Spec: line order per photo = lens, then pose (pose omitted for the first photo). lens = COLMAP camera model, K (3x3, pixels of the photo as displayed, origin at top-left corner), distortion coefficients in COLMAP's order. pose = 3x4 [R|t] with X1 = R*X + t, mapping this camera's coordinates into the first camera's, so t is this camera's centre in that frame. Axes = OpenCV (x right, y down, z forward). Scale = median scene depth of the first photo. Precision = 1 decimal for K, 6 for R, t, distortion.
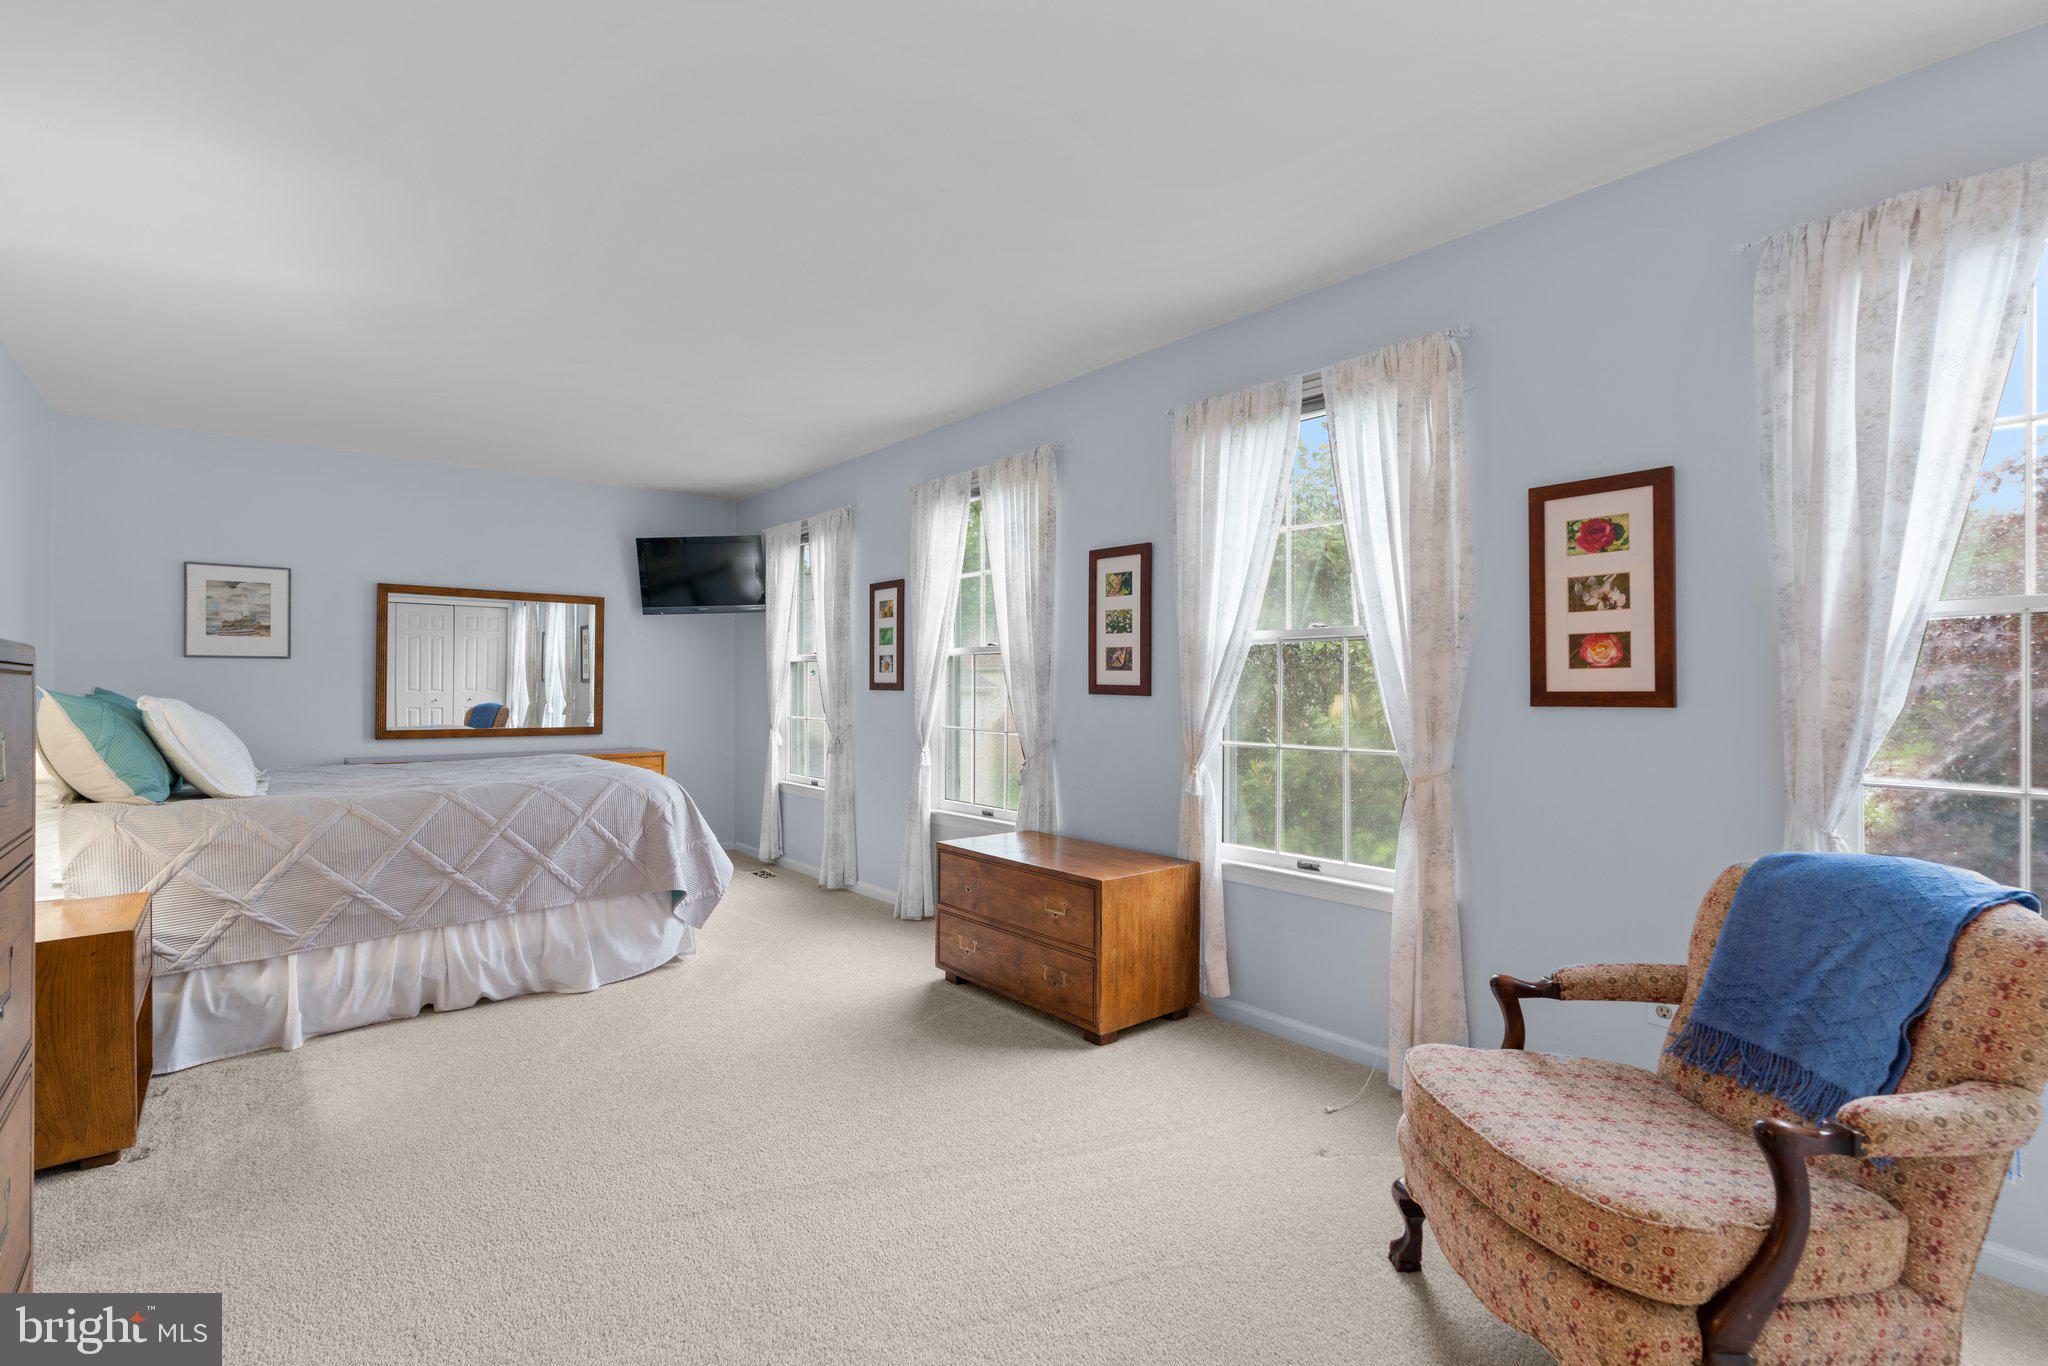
lens RADIAL K [[921.7, 0, 1023.0], [0, 921.7, 684.0], [0, 0, 1]] dist [-0.015534, 0.006296]
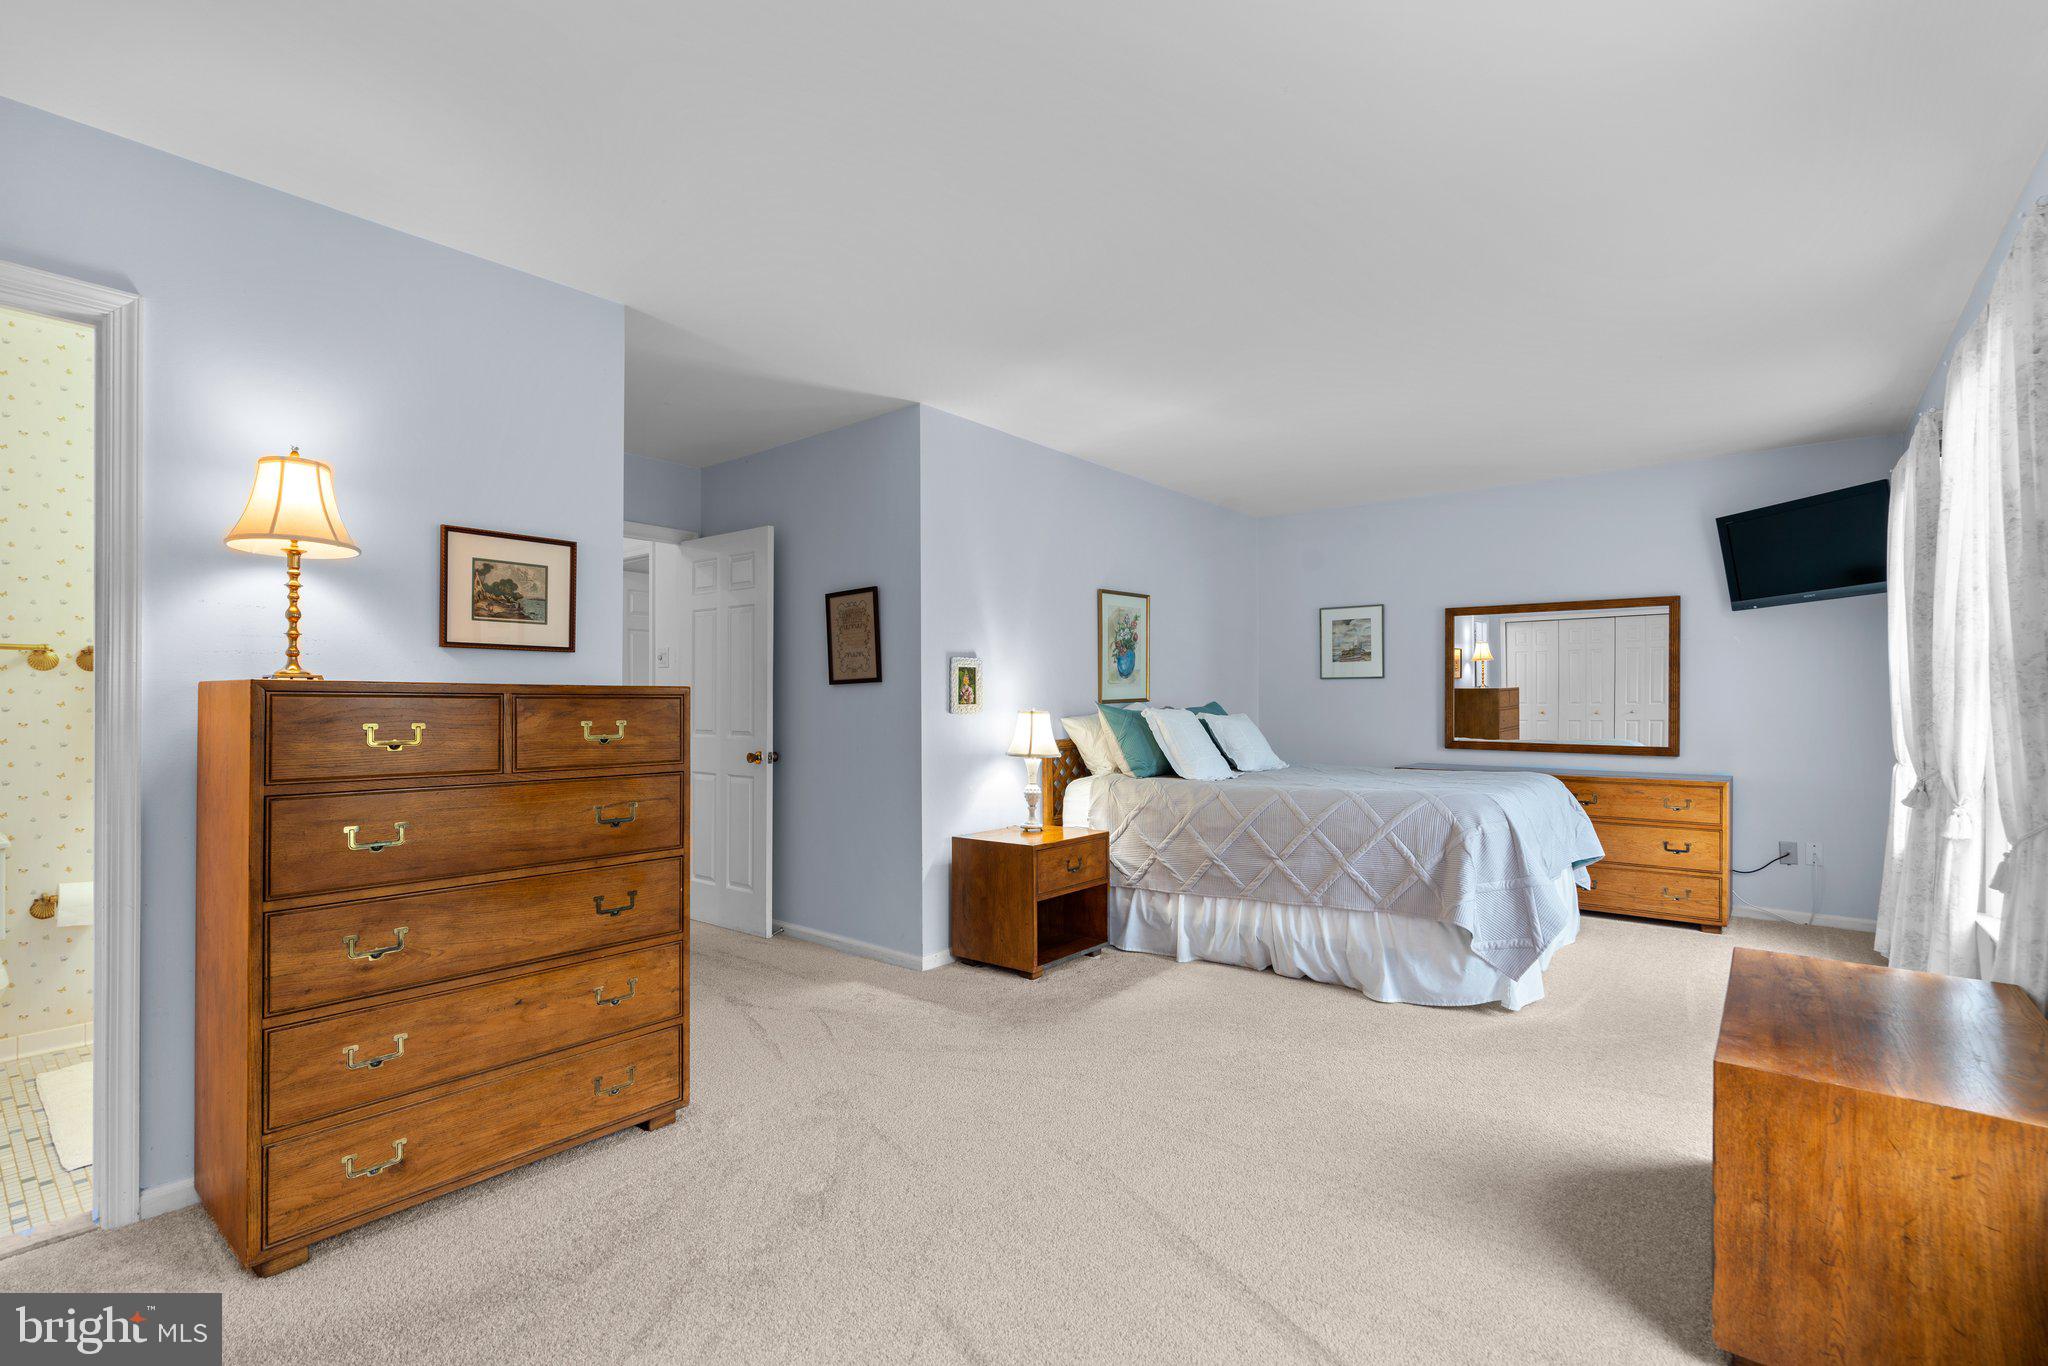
lens RADIAL K [[921.7, 0, 1020.6], [0, 921.7, 690.1], [0, 0, 1]] dist [-0.015534, 0.006296]
pose [[0.188347, -0.011908, -0.982030, 0.488034], [0.005932, 0.999922, -0.010987, -0.001634], [0.982085, -0.003756, 0.188403, 0.448320]]
